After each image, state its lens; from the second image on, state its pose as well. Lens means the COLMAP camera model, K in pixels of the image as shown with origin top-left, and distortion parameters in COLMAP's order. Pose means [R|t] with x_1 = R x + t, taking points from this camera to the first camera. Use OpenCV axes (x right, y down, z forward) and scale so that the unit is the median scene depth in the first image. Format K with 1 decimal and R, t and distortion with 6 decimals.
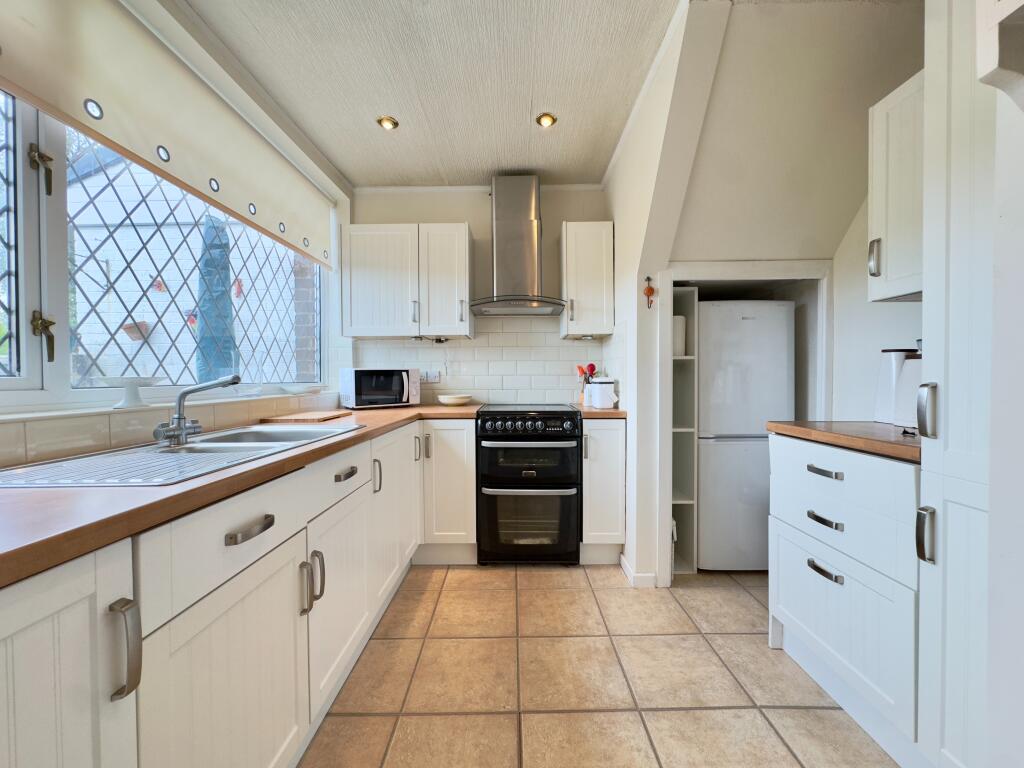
lens RADIAL K [[410.6, 0, 512.7], [0, 410.6, 383.2], [0, 0, 1]] dist [-0.002976, 0.000451]
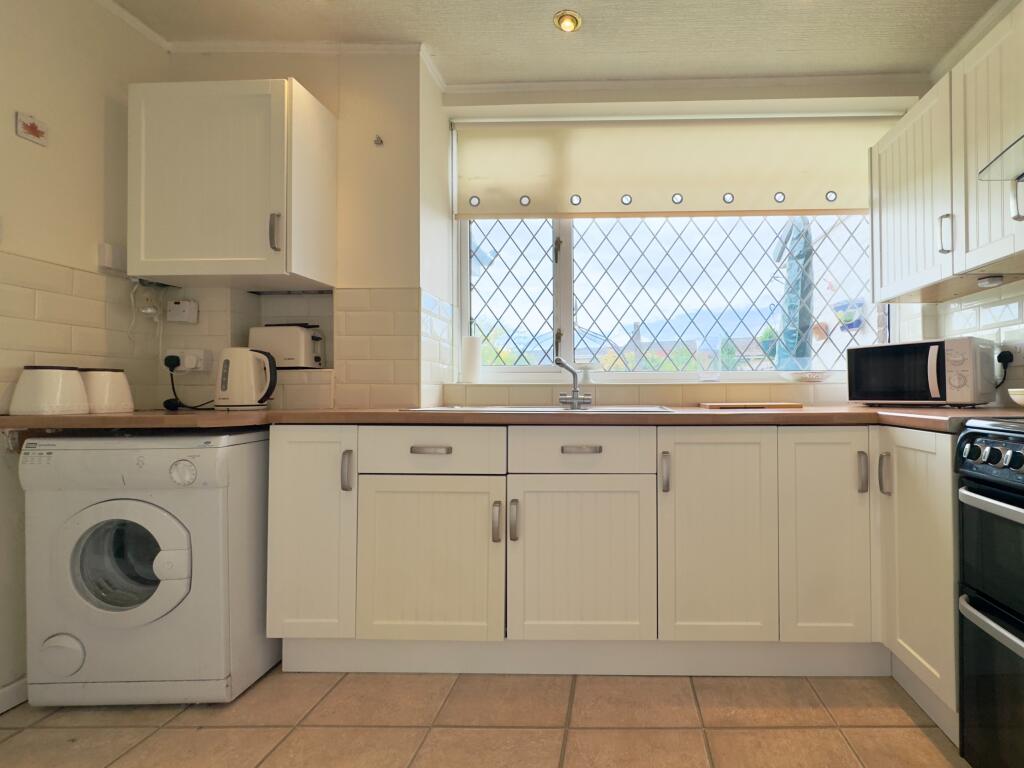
lens RADIAL K [[375.4, 0, 512.9], [0, 375.4, 378.1], [0, 0, 1]] dist [-0.000546, -0.000095]
pose [[-0.000953, -0.001397, -0.999999, 0.324548], [-0.008600, 0.999962, -0.001388, 0.030026], [0.999963, 0.008598, -0.000965, 0.525694]]
